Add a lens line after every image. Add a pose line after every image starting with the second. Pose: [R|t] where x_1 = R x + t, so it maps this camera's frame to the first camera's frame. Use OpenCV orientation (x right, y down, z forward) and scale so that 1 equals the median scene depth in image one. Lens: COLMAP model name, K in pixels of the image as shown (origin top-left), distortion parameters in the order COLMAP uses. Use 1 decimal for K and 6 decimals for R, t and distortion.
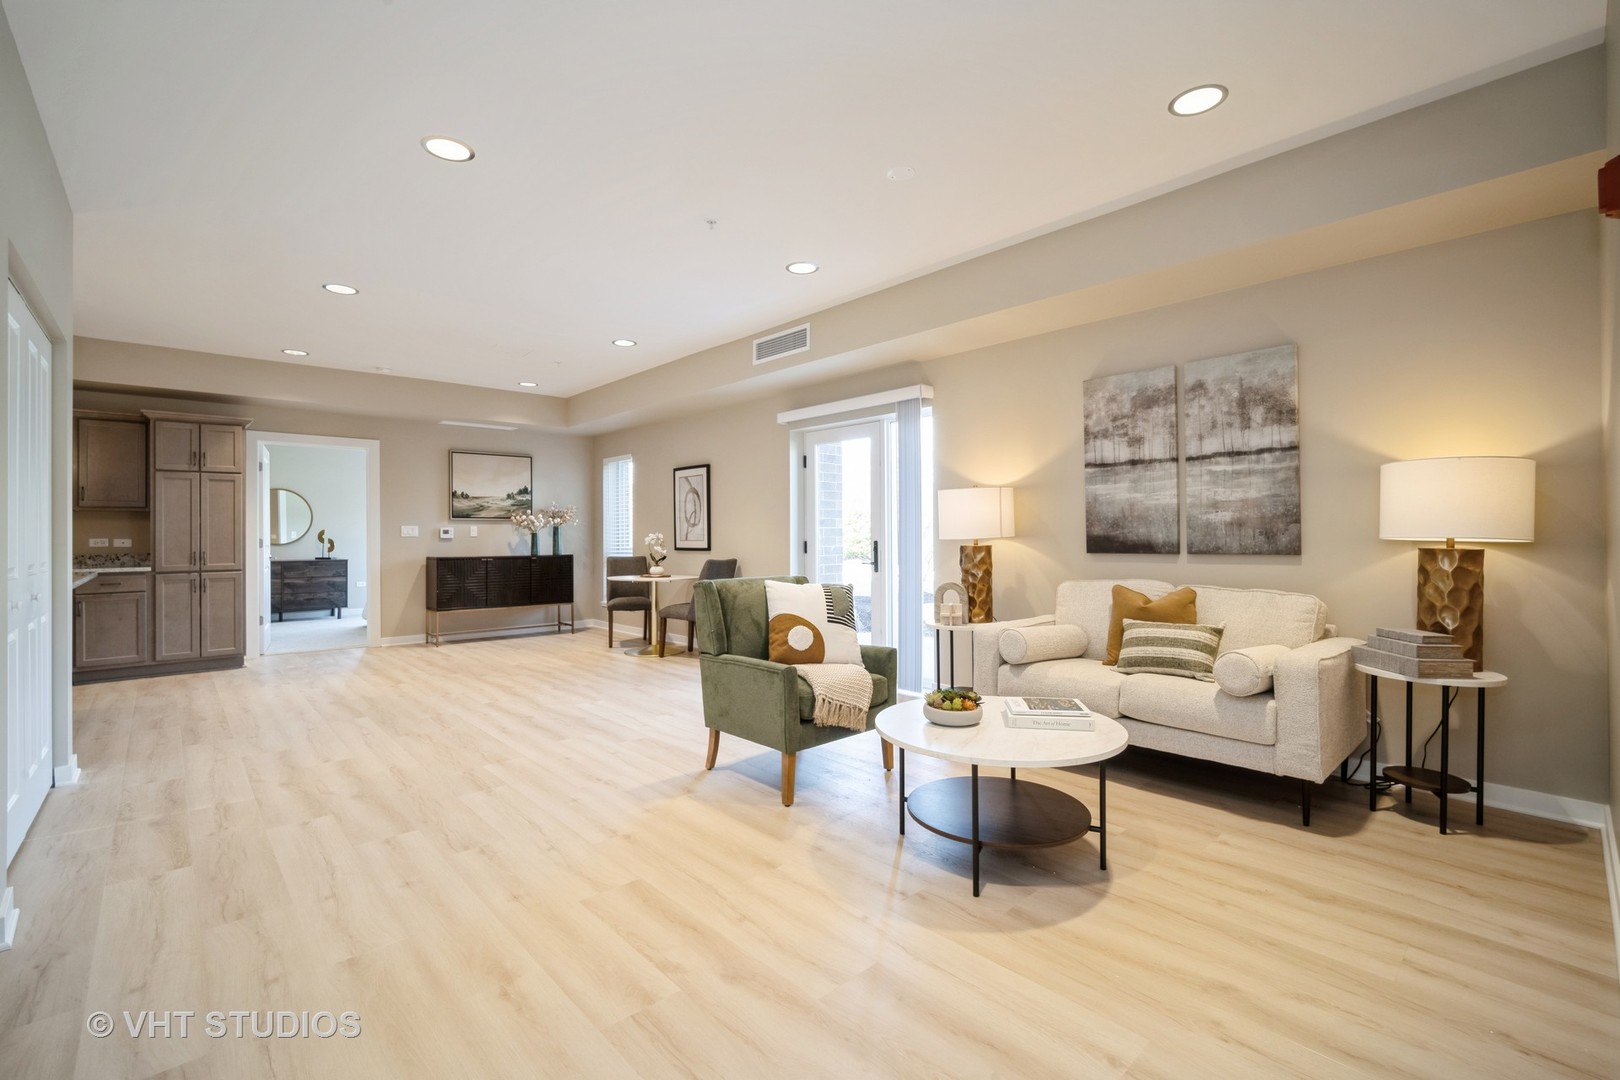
lens RADIAL K [[721.7, 0, 810.0], [0, 721.7, 540.0], [0, 0, 1]] dist [0.000104, 0.000232]
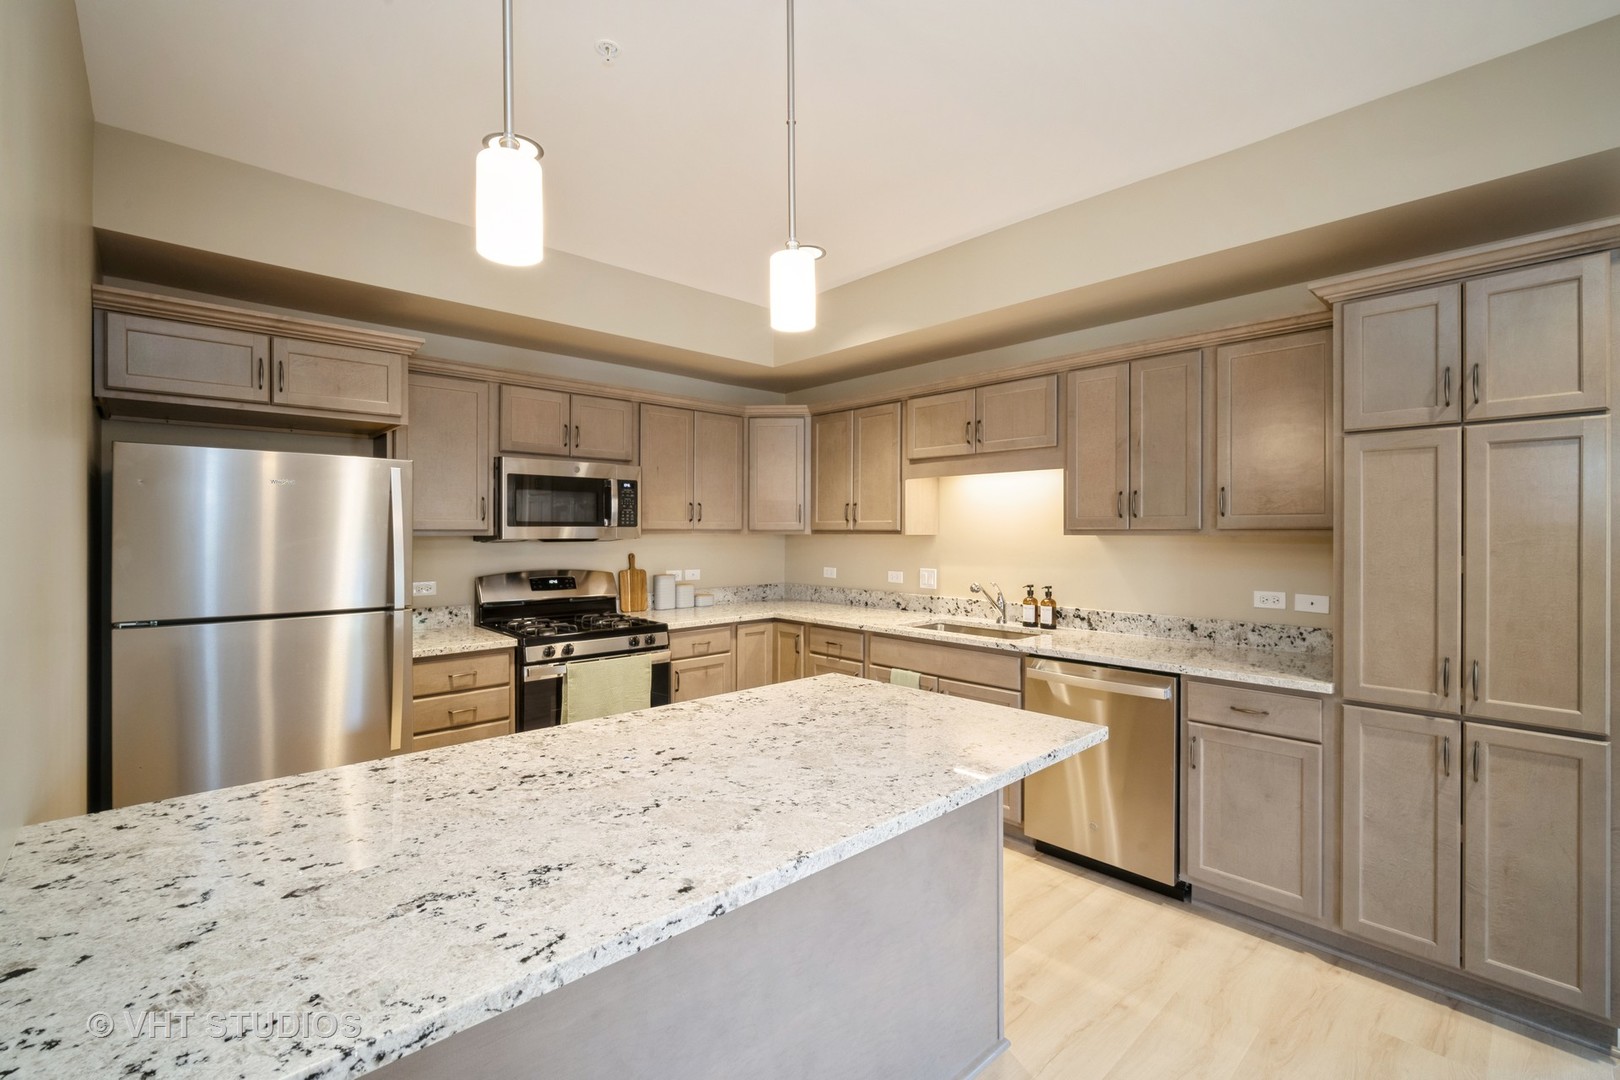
lens RADIAL K [[708.1, 0, 810.7], [0, 708.1, 523.8], [0, 0, 1]] dist [-0.001465, 0.000056]
pose [[0.016483, -0.003326, -0.999859, -0.534214], [-0.006203, 0.999975, -0.003428, -0.045588], [0.999845, 0.006259, 0.016462, 0.709767]]
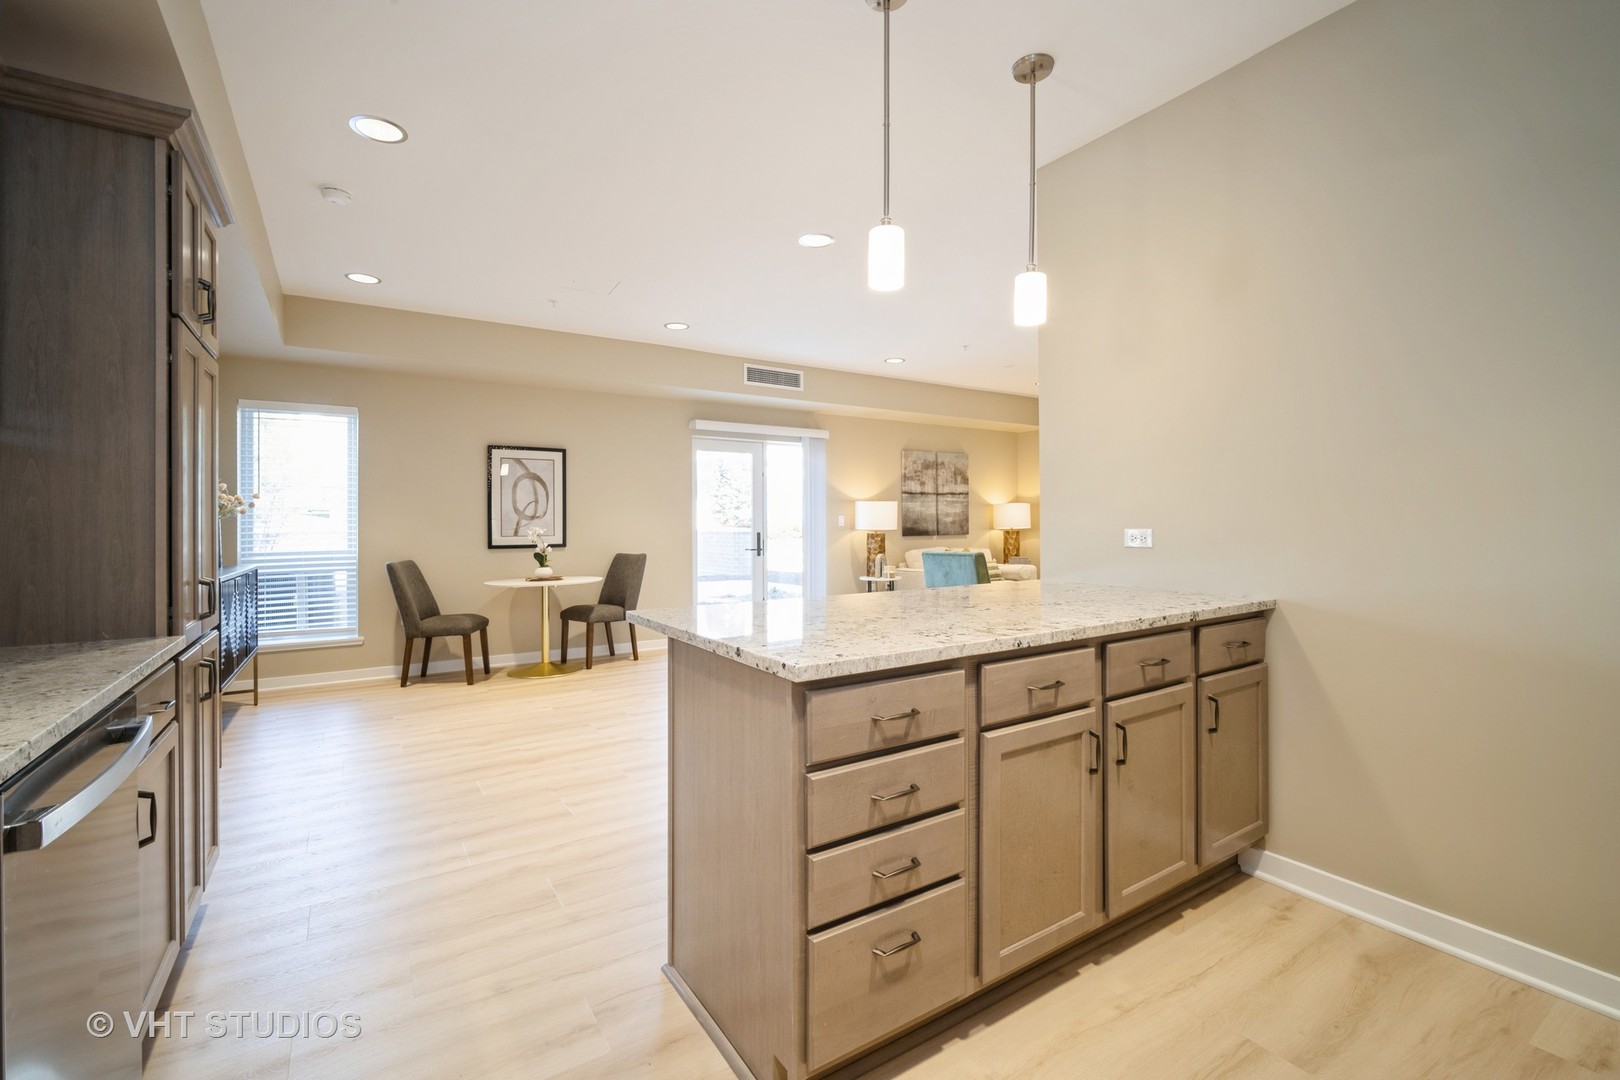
lens RADIAL K [[708.1, 0, 810.7], [0, 708.1, 523.8], [0, 0, 1]] dist [-0.001465, 0.000056]
pose [[0.151206, 0.005528, 0.988487, -1.161957], [0.013022, 0.999886, -0.007584, -0.003575], [-0.988417, 0.014019, 0.151117, 0.695662]]
